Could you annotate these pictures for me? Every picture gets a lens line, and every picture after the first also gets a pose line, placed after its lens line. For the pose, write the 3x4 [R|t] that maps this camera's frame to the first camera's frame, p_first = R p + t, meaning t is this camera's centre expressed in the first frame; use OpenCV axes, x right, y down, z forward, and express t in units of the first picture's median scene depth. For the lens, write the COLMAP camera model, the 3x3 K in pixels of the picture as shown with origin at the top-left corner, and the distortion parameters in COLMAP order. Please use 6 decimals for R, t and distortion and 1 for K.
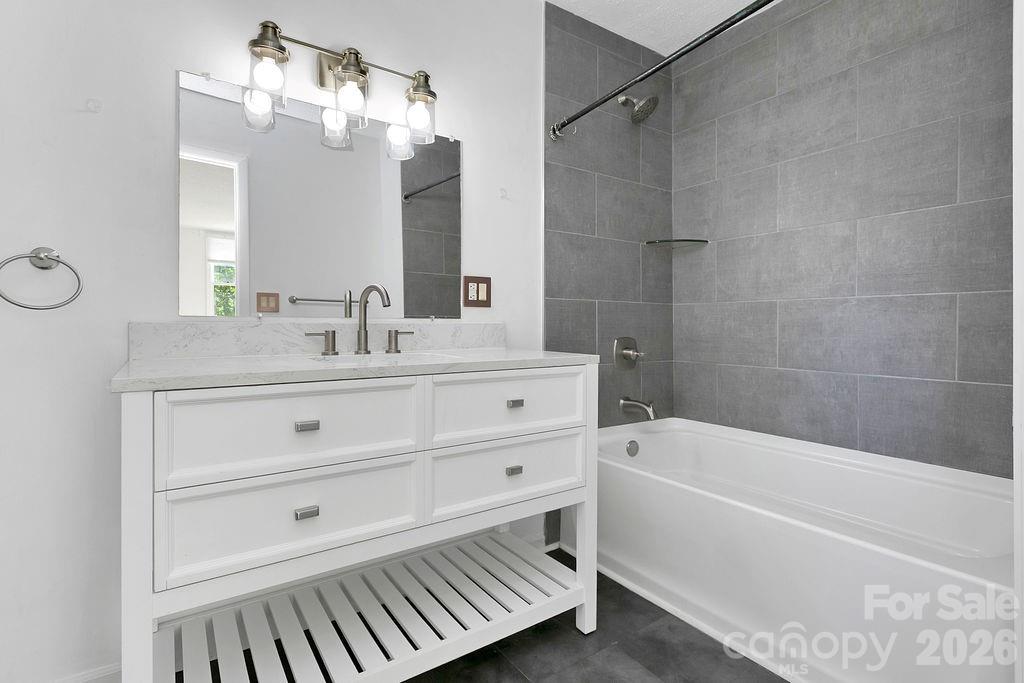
lens RADIAL K [[477.3, 0, 547.9], [0, 477.3, 329.9], [0, 0, 1]] dist [-0.000555, -0.001000]
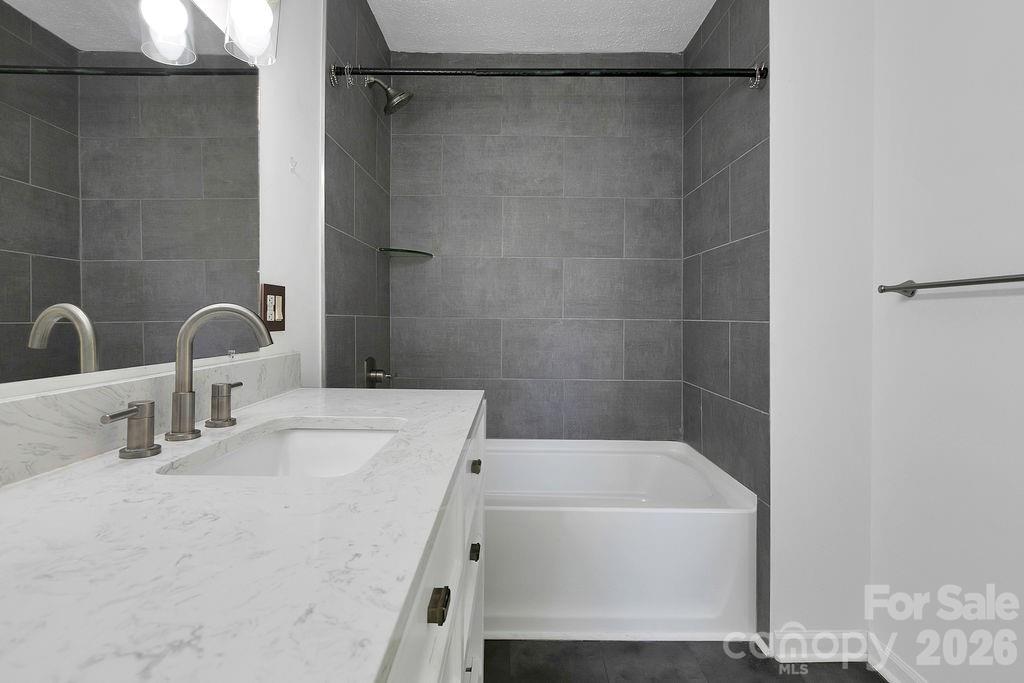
lens RADIAL K [[477.3, 0, 535.4], [0, 477.3, 326.7], [0, 0, 1]] dist [-0.000555, -0.001000]
pose [[0.608401, -0.001311, 0.793629, -0.389398], [-0.001951, 0.999993, 0.003148, -0.049690], [-0.793628, -0.003464, 0.608394, 0.274188]]
